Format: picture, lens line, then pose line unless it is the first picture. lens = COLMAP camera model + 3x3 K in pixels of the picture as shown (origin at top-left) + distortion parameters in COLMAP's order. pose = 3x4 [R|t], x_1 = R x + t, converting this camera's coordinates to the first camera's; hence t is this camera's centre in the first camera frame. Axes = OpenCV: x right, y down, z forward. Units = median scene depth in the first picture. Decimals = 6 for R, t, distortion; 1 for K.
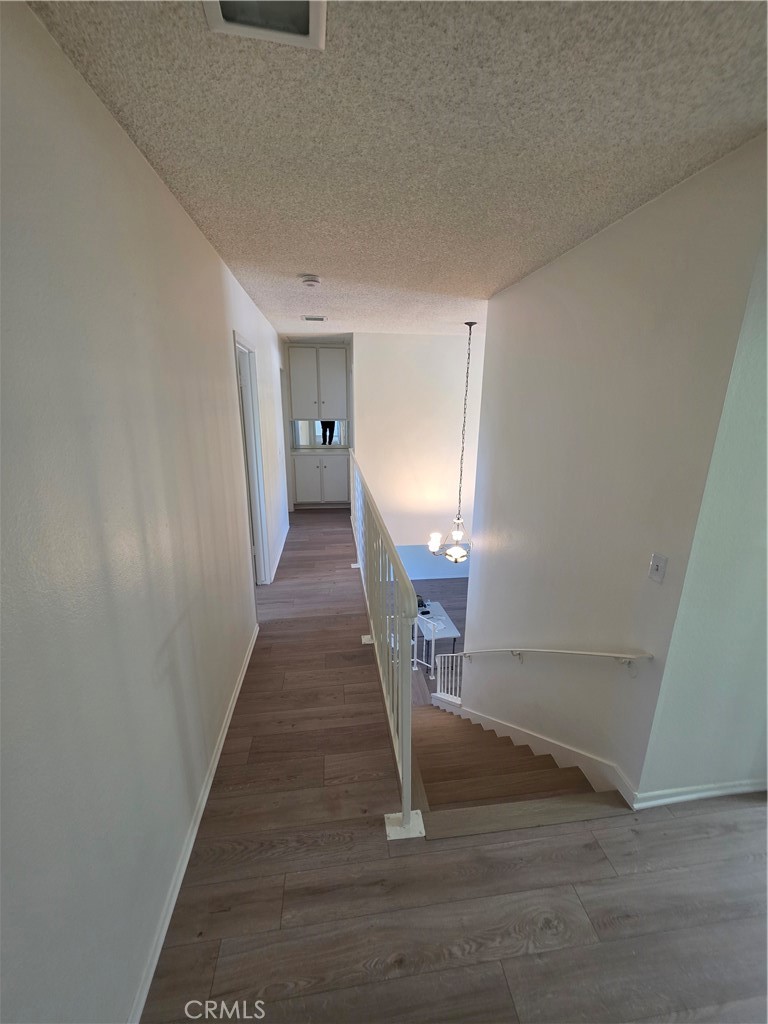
lens RADIAL K [[409.2, 0, 388.3], [0, 409.2, 513.3], [0, 0, 1]] dist [0.001401, -0.000659]
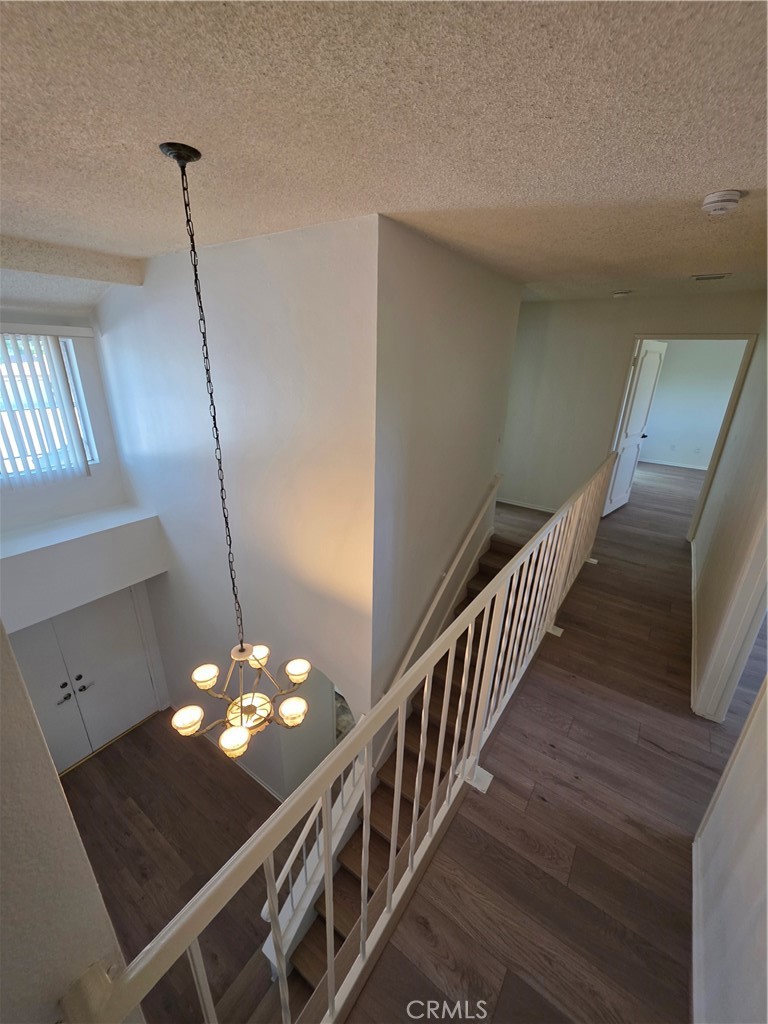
lens RADIAL K [[409.2, 0, 388.3], [0, 409.2, 513.3], [0, 0, 1]] dist [0.001401, -0.000659]
pose [[-0.731180, -0.276585, 0.623600, -0.493630], [0.143362, 0.831409, 0.536848, -0.868729], [-0.666951, 0.481933, -0.568258, 2.864438]]
